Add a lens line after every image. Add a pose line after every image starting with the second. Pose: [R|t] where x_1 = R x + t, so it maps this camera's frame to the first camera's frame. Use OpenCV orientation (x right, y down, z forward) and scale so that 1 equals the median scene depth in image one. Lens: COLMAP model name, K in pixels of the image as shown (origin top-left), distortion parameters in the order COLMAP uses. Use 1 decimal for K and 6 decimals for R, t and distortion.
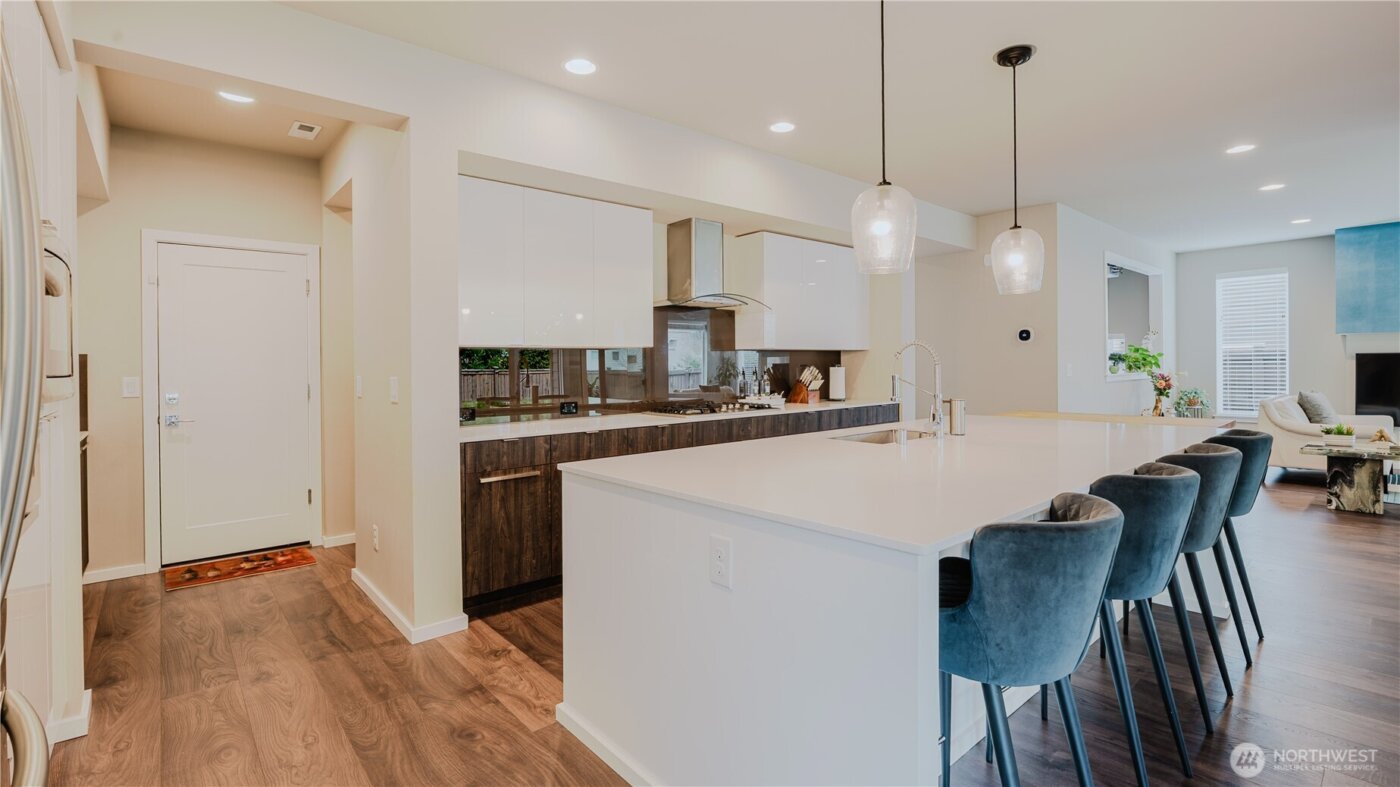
lens RADIAL K [[630.9, 0, 707.3], [0, 630.9, 370.8], [0, 0, 1]] dist [-0.002863, -0.000112]
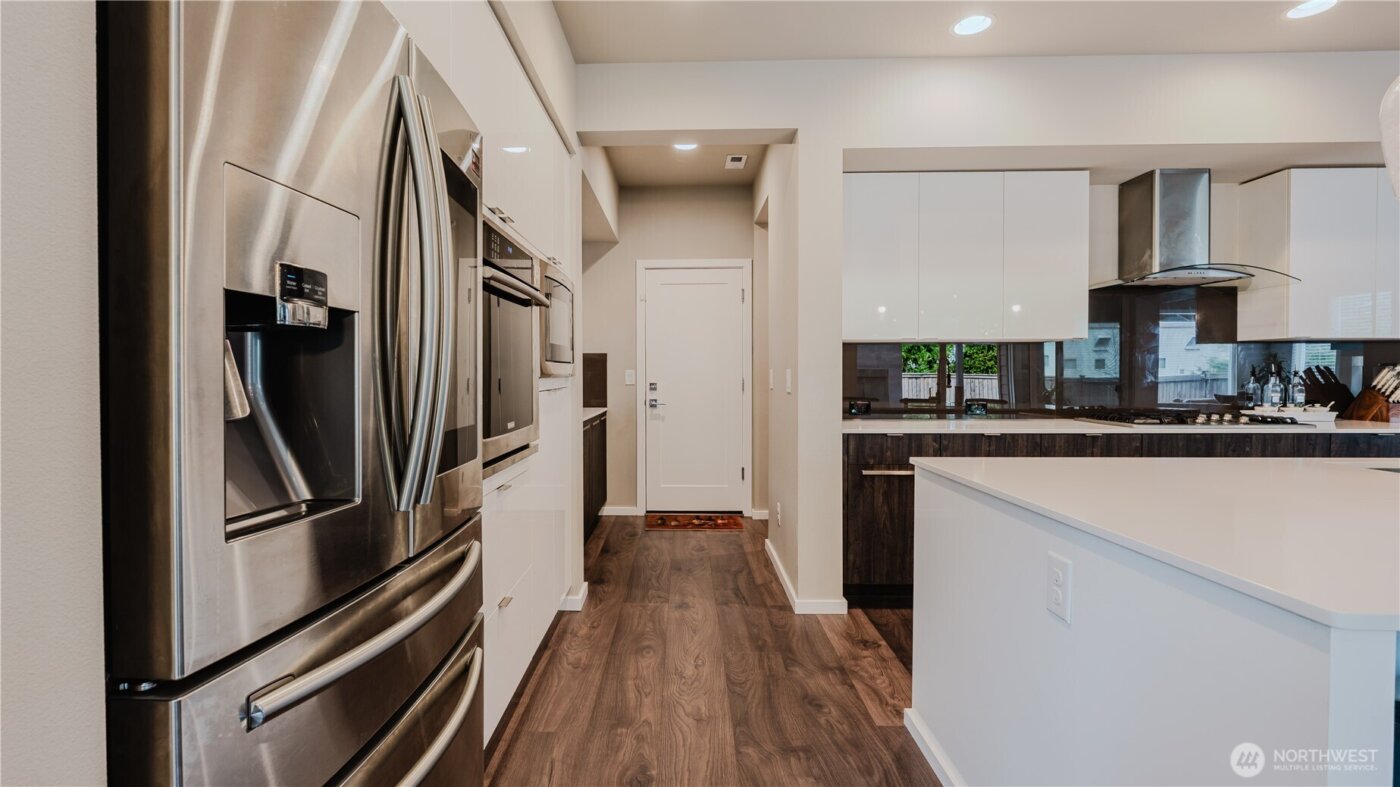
lens RADIAL K [[649.4, 0, 679.8], [0, 649.4, 385.6], [0, 0, 1]] dist [-0.001177, -0.000067]
pose [[0.738585, 0.020242, -0.673856, 0.127743], [-0.011604, 0.999783, 0.017314, 0.020735], [0.674060, -0.004969, 0.738660, 0.033964]]
